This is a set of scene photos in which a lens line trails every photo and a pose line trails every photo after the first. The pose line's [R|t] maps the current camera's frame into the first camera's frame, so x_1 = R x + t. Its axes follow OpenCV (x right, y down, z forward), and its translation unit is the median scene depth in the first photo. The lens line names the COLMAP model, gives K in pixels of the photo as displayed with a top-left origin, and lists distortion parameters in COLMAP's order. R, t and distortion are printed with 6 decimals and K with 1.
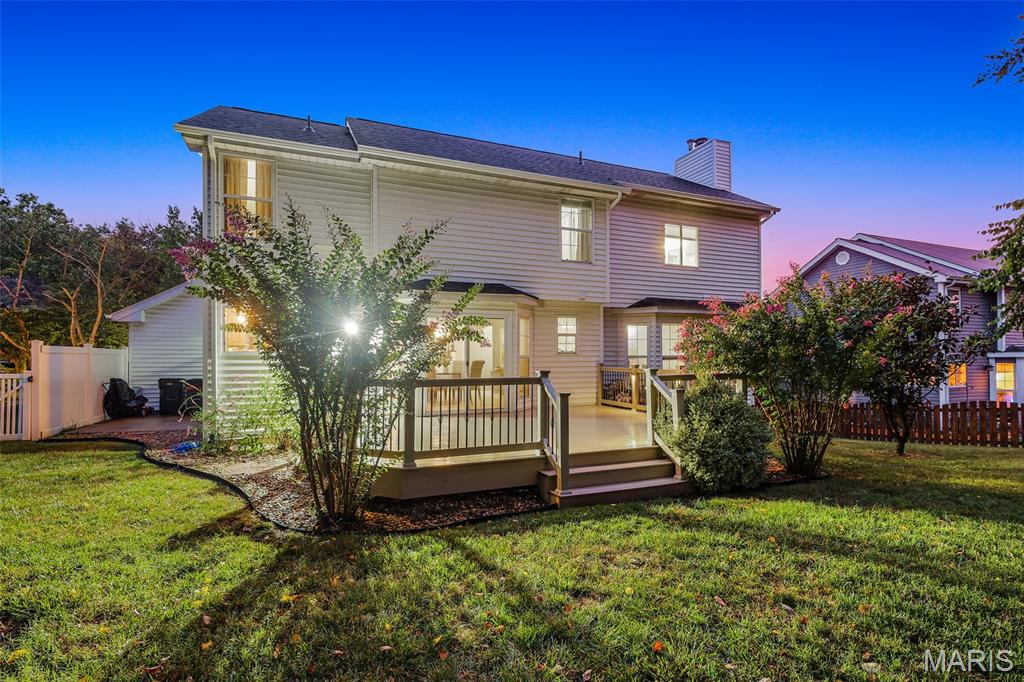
lens RADIAL K [[489.0, 0, 513.7], [0, 489.0, 353.3], [0, 0, 1]] dist [0.046796, -0.039856]
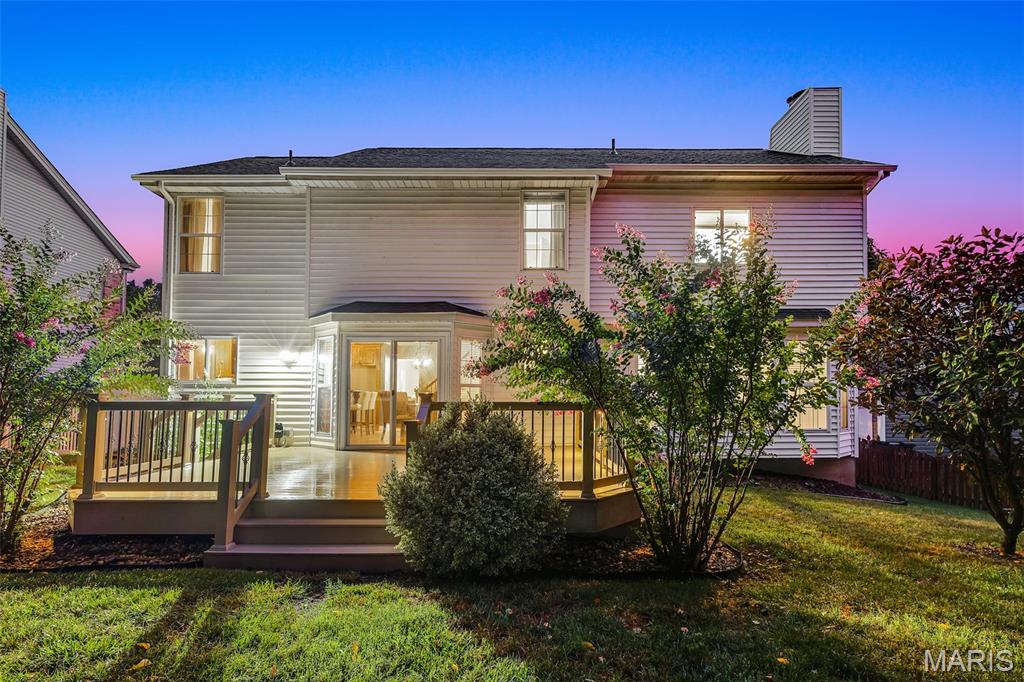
lens RADIAL K [[489.0, 0, 513.7], [0, 489.0, 353.3], [0, 0, 1]] dist [0.046796, -0.039856]
pose [[0.919016, -0.018370, -0.393793, 0.392022], [-0.004696, 0.998333, -0.057530, -0.002540], [0.394193, 0.054720, 0.917397, 0.247545]]
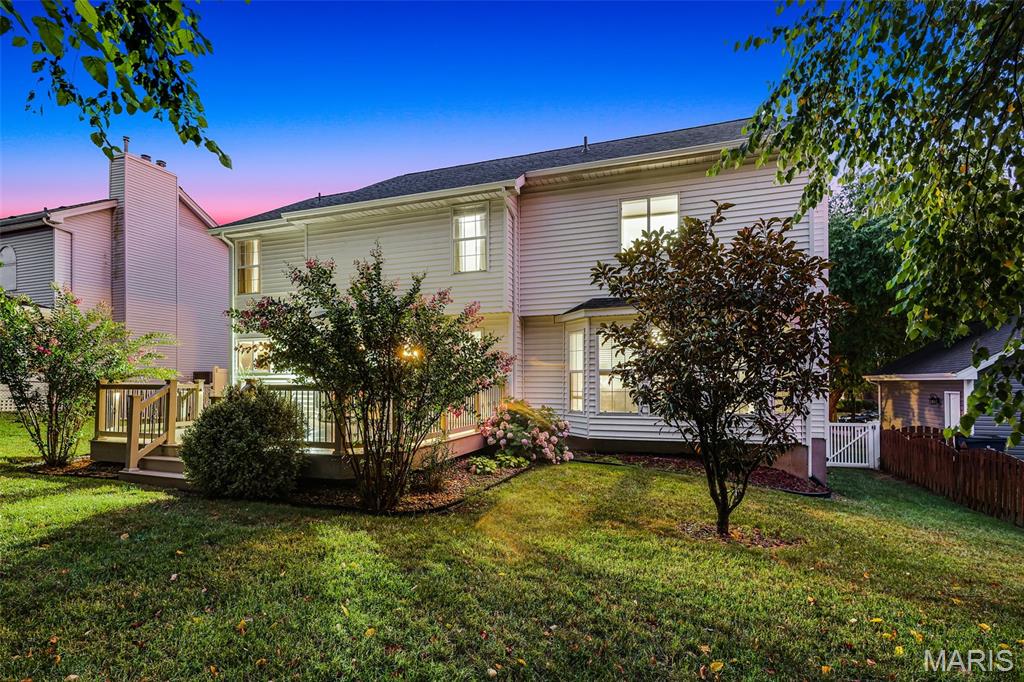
lens RADIAL K [[467.0, 0, 510.2], [0, 467.0, 359.8], [0, 0, 1]] dist [0.039361, 0.000199]
pose [[0.727240, -0.011332, -0.686290, 0.788656], [0.005117, 0.999925, -0.011089, -0.007984], [0.686365, 0.004552, 0.727243, 0.391506]]
